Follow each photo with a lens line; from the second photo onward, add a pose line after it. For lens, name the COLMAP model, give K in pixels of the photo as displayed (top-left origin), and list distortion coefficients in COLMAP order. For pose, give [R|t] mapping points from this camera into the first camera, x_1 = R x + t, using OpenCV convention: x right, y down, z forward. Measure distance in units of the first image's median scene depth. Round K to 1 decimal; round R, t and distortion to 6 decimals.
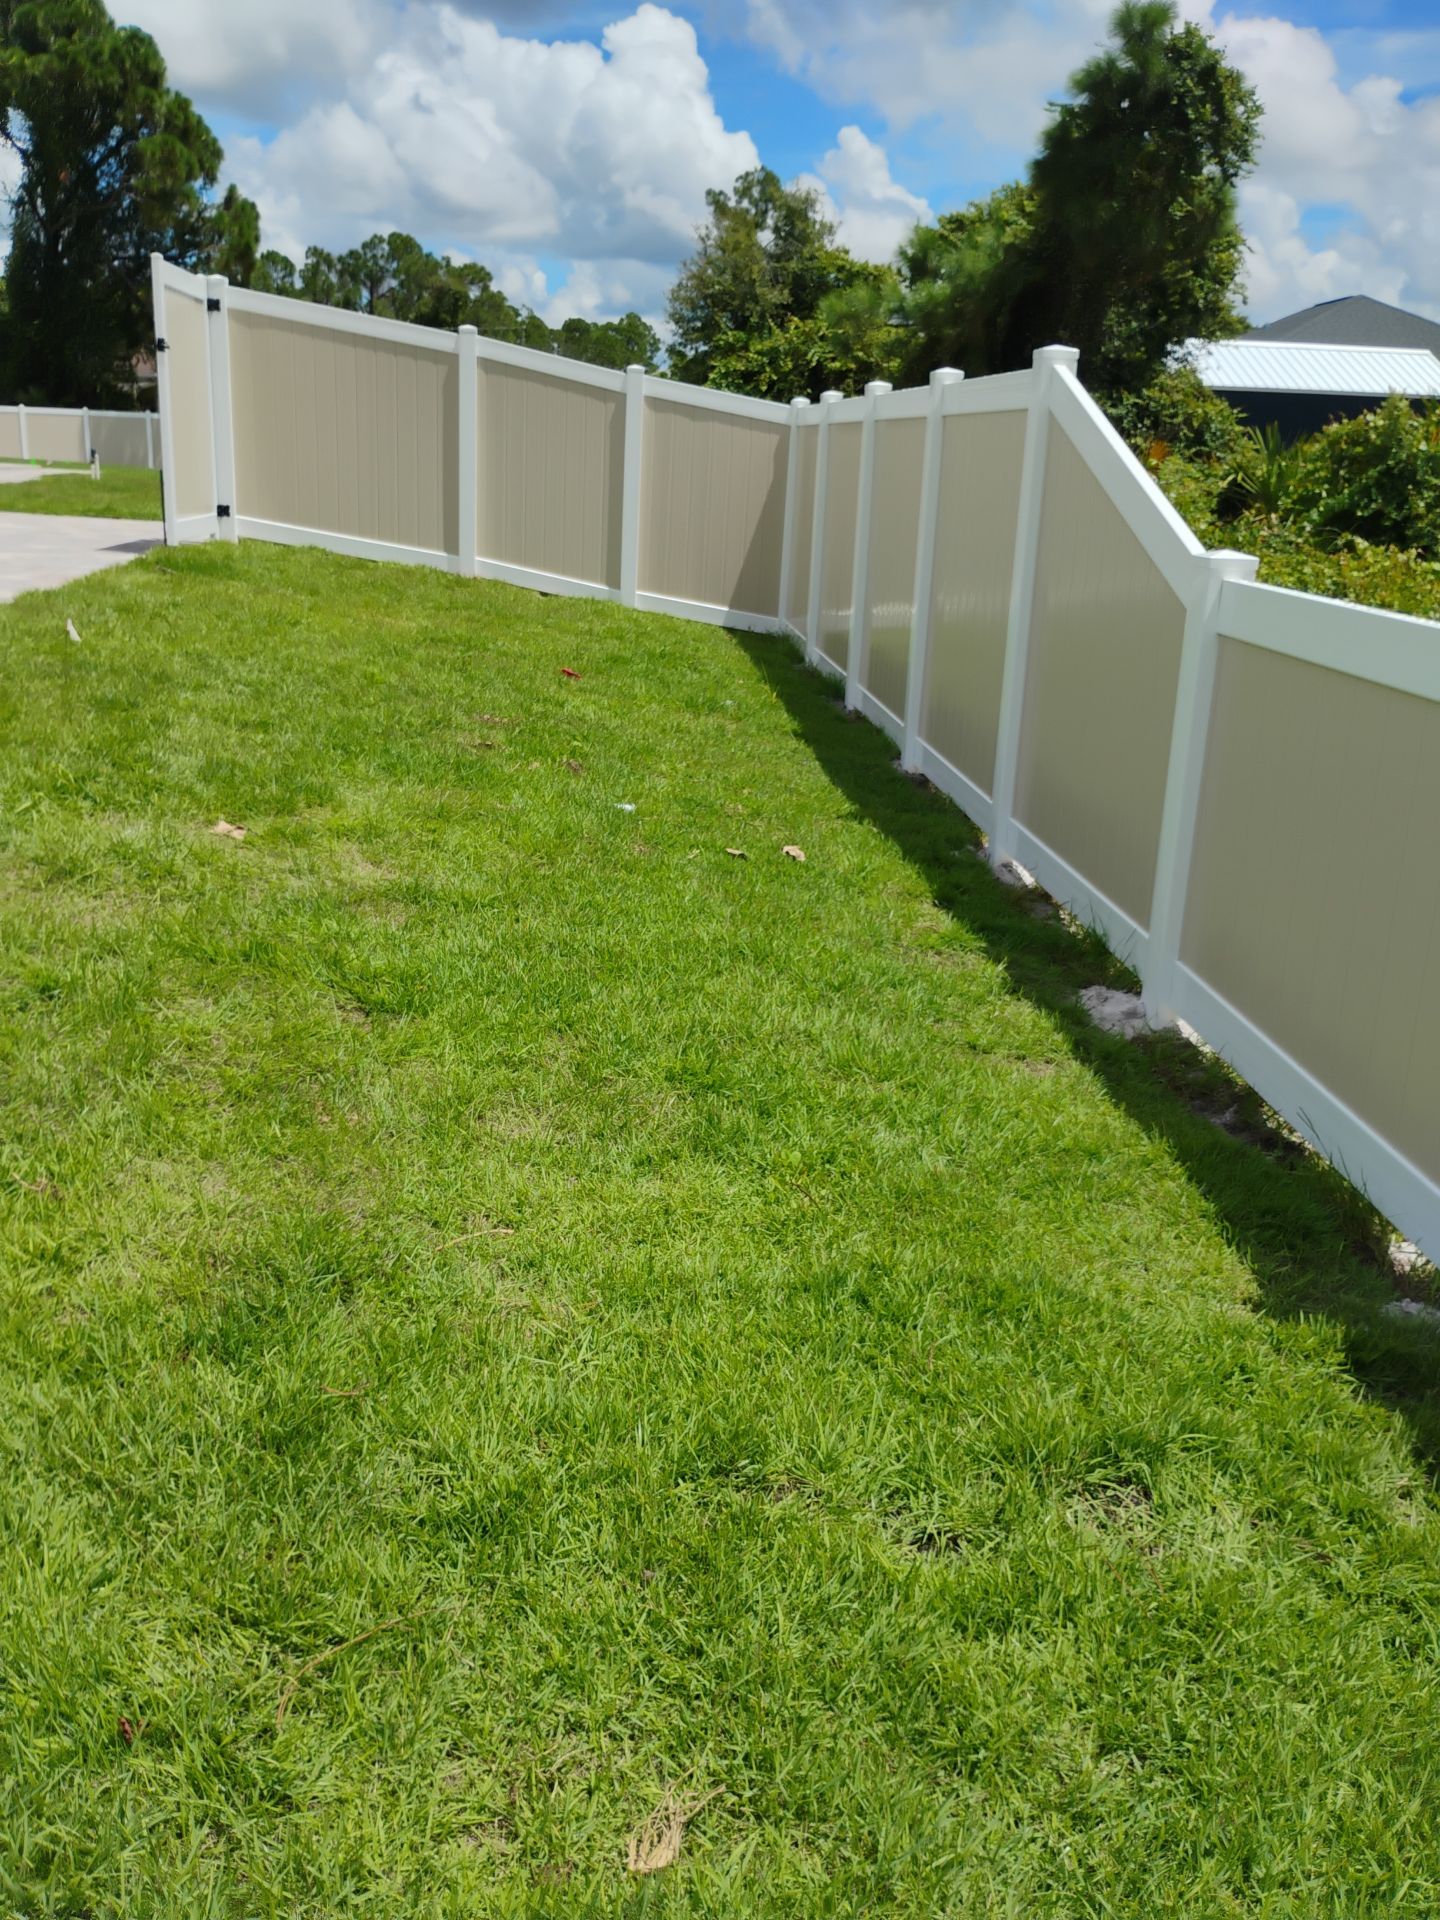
lens RADIAL K [[1629.1, 0, 713.5], [0, 1629.1, 957.4], [0, 0, 1]] dist [0.050346, 0.004619]
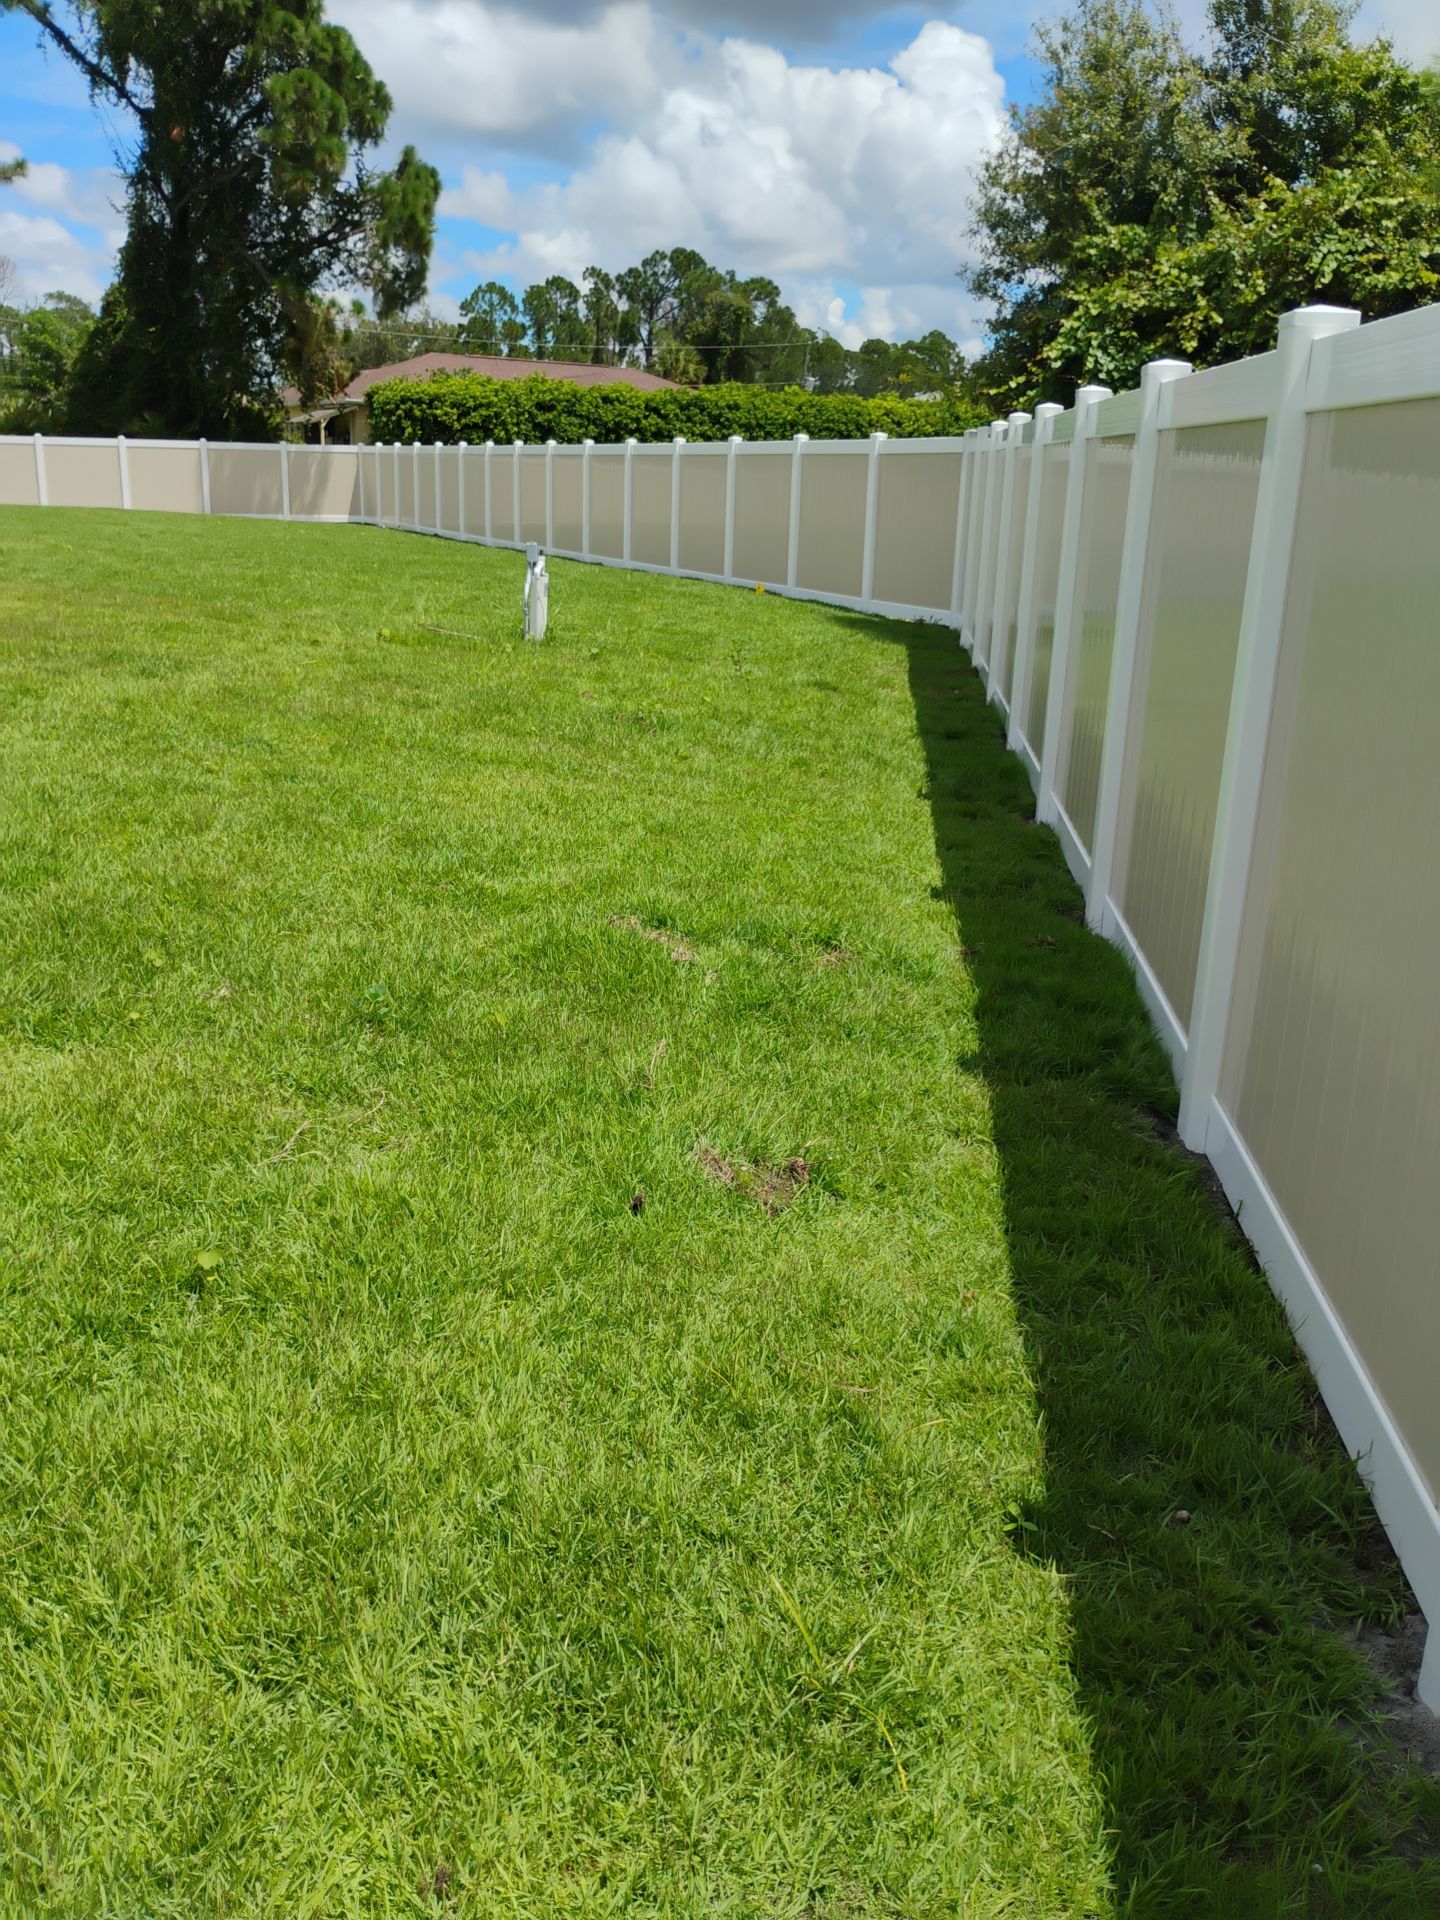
lens RADIAL K [[1606.7, 0, 718.2], [0, 1606.7, 982.7], [0, 0, 1]] dist [0.027958, -0.011948]
pose [[0.984909, 0.042084, -0.167878, -0.006954], [-0.041609, 0.999114, 0.006342, -0.089235], [0.167996, 0.000739, 0.985787, 0.282252]]
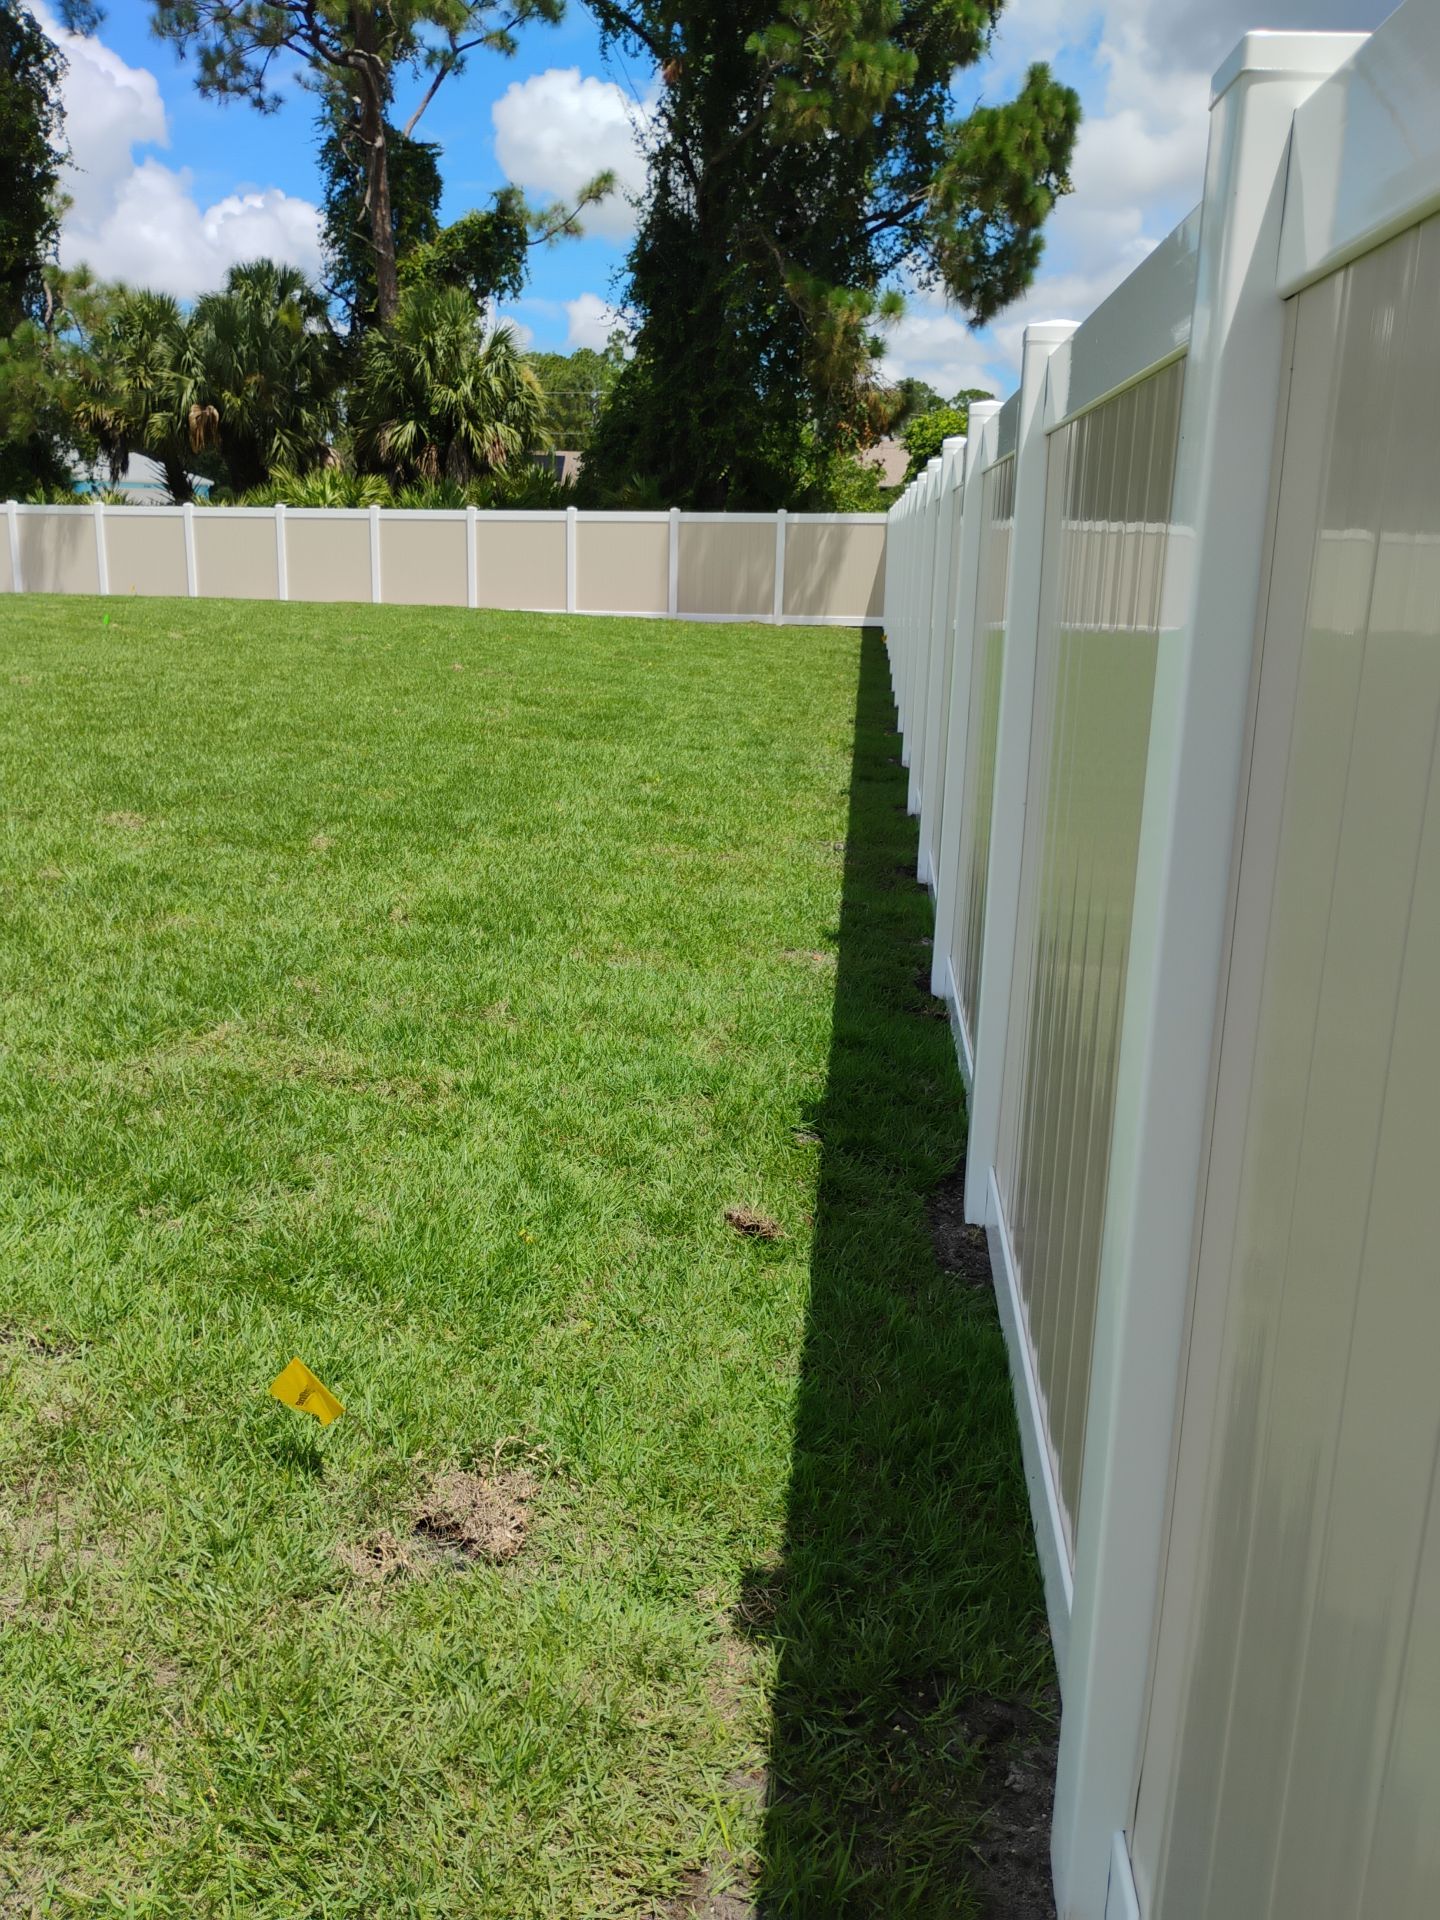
lens RADIAL K [[1629.1, 0, 713.5], [0, 1629.1, 957.4], [0, 0, 1]] dist [0.050346, 0.004619]
pose [[0.780132, 0.140234, -0.609695, -0.021727], [-0.178810, 0.983880, -0.002496, -0.178269], [0.599517, 0.110967, 0.792632, 0.566552]]
